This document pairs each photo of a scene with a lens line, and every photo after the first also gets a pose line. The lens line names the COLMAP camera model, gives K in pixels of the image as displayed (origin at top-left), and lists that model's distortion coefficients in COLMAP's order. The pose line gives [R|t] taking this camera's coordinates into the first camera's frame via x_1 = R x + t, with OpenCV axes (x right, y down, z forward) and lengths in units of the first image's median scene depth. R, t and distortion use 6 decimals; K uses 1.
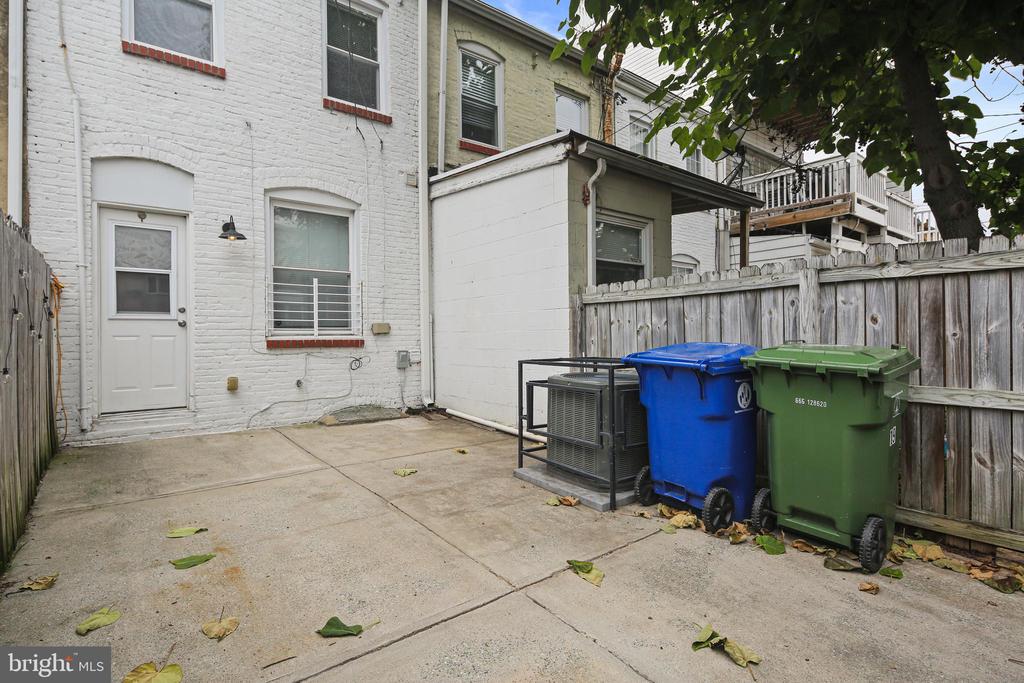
lens RADIAL K [[497.1, 0, 513.0], [0, 497.1, 328.5], [0, 0, 1]] dist [-0.000558, -0.002275]
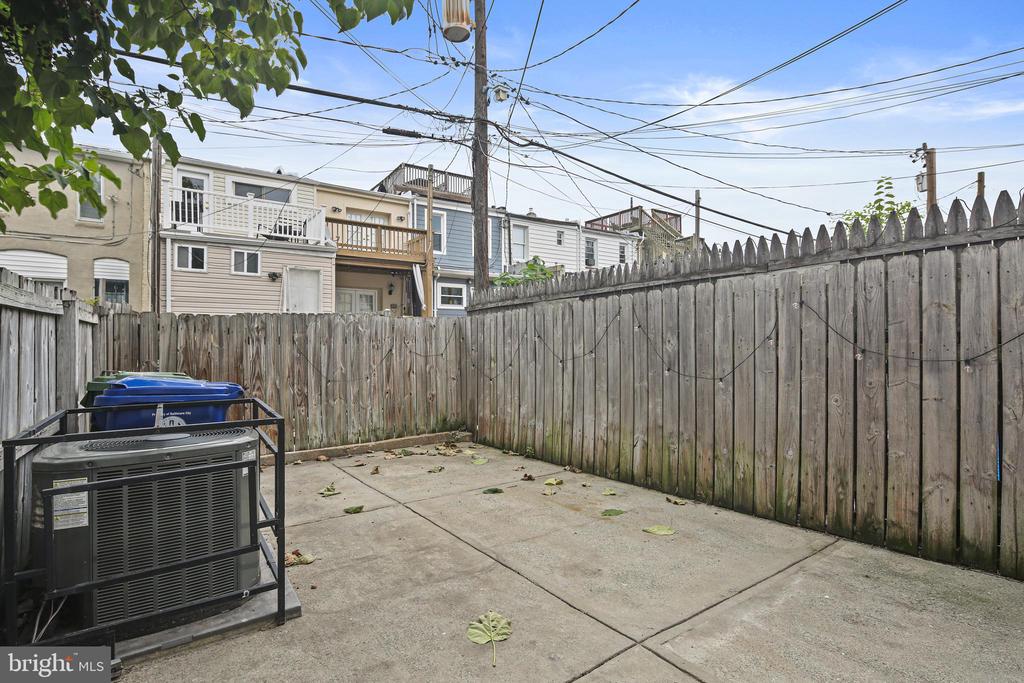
lens RADIAL K [[497.1, 0, 513.0], [0, 497.1, 328.5], [0, 0, 1]] dist [-0.000558, -0.002275]
pose [[-0.998174, 0.013722, 0.058831, -0.210142], [0.011294, 0.999079, -0.041401, -0.007810], [-0.059345, -0.040661, -0.997409, 1.169358]]
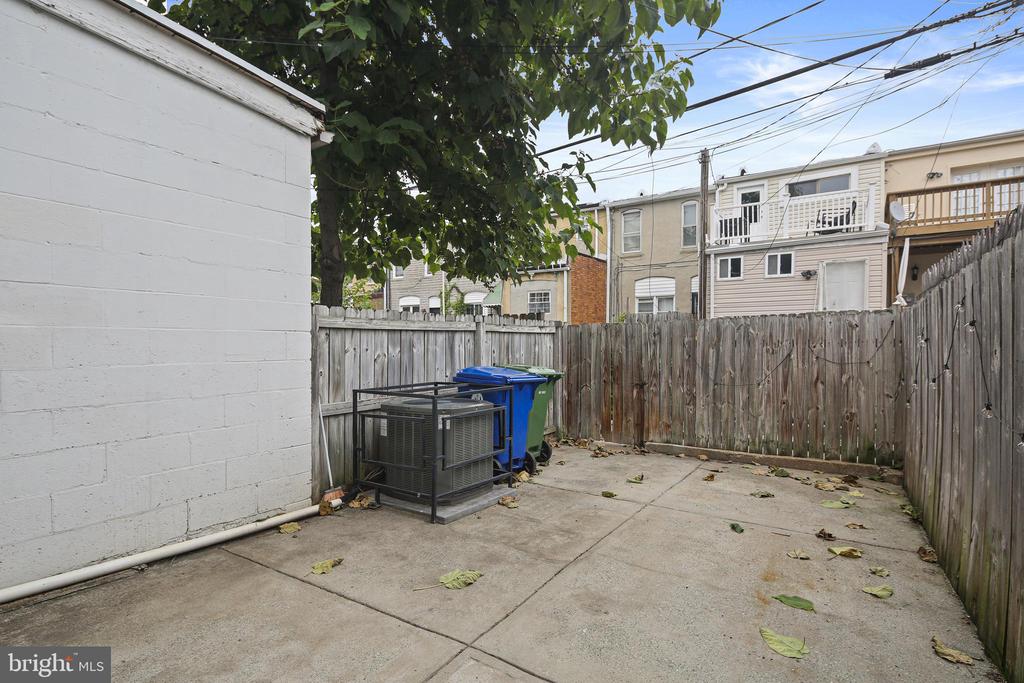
lens RADIAL K [[498.7, 0, 512.0], [0, 498.7, 341.5], [0, 0, 1]] dist [-0.001159, -0.000157]
pose [[-0.314206, 0.011329, 0.949287, -0.664871], [-0.009600, 0.999840, -0.015110, -0.015745], [-0.949306, -0.013861, -0.314047, 0.869615]]
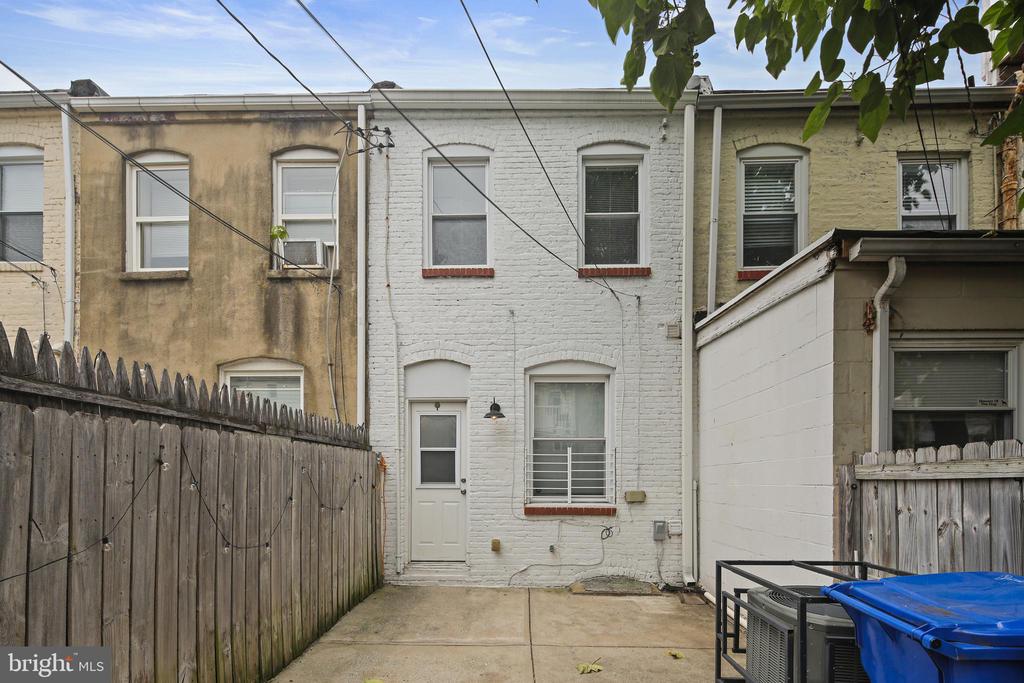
lens RADIAL K [[494.3, 0, 515.3], [0, 494.3, 480.9], [0, 0, 1]] dist [0.000116, -0.001300]
pose [[0.769657, 0.007656, -0.638412, 0.195547], [0.000967, 0.999913, 0.013156, -0.052435], [0.638457, -0.010743, 0.769582, 0.163525]]
